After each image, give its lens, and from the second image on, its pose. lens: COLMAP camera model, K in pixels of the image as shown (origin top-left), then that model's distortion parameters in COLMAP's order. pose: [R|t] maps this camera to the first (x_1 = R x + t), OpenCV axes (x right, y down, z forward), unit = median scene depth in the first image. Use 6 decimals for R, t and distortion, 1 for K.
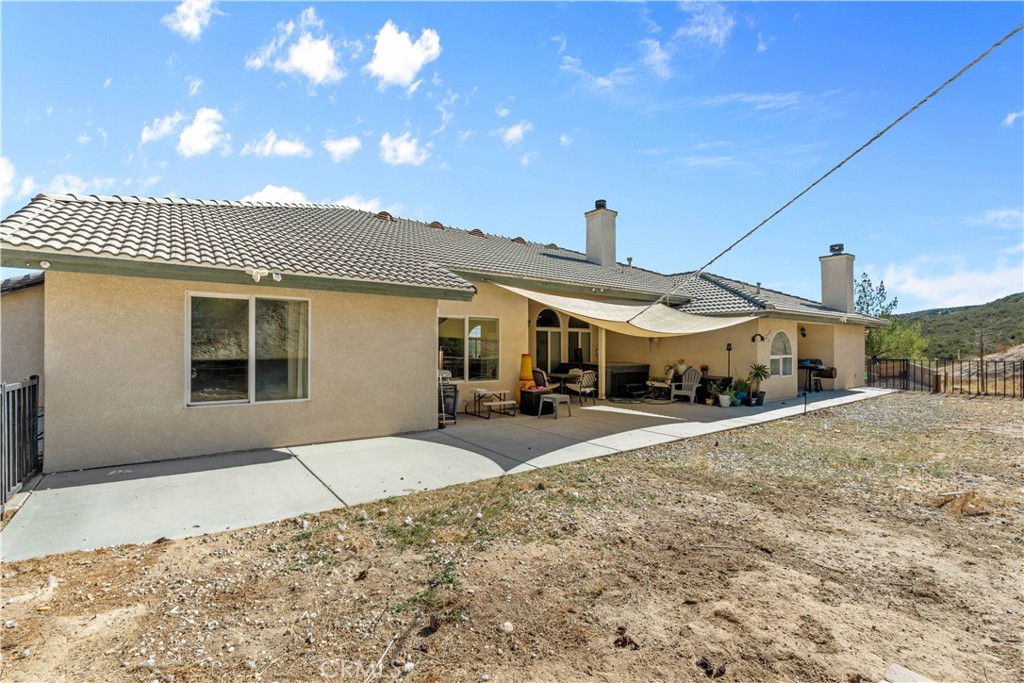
lens RADIAL K [[457.8, 0, 506.9], [0, 457.8, 340.8], [0, 0, 1]] dist [0.003920, -0.000334]
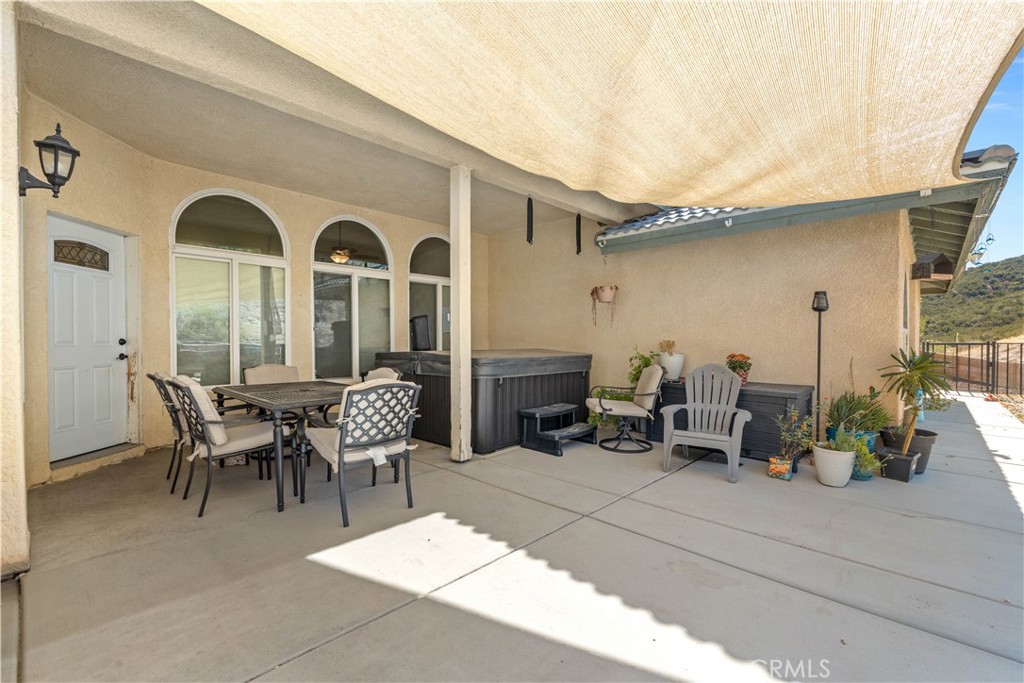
lens RADIAL K [[457.8, 0, 510.6], [0, 457.8, 341.1], [0, 0, 1]] dist [0.003920, -0.000334]
pose [[0.982091, 0.003457, 0.188375, 0.179328], [-0.005743, 0.999916, 0.011589, 0.038659], [-0.188319, -0.012463, 0.982029, 0.669047]]
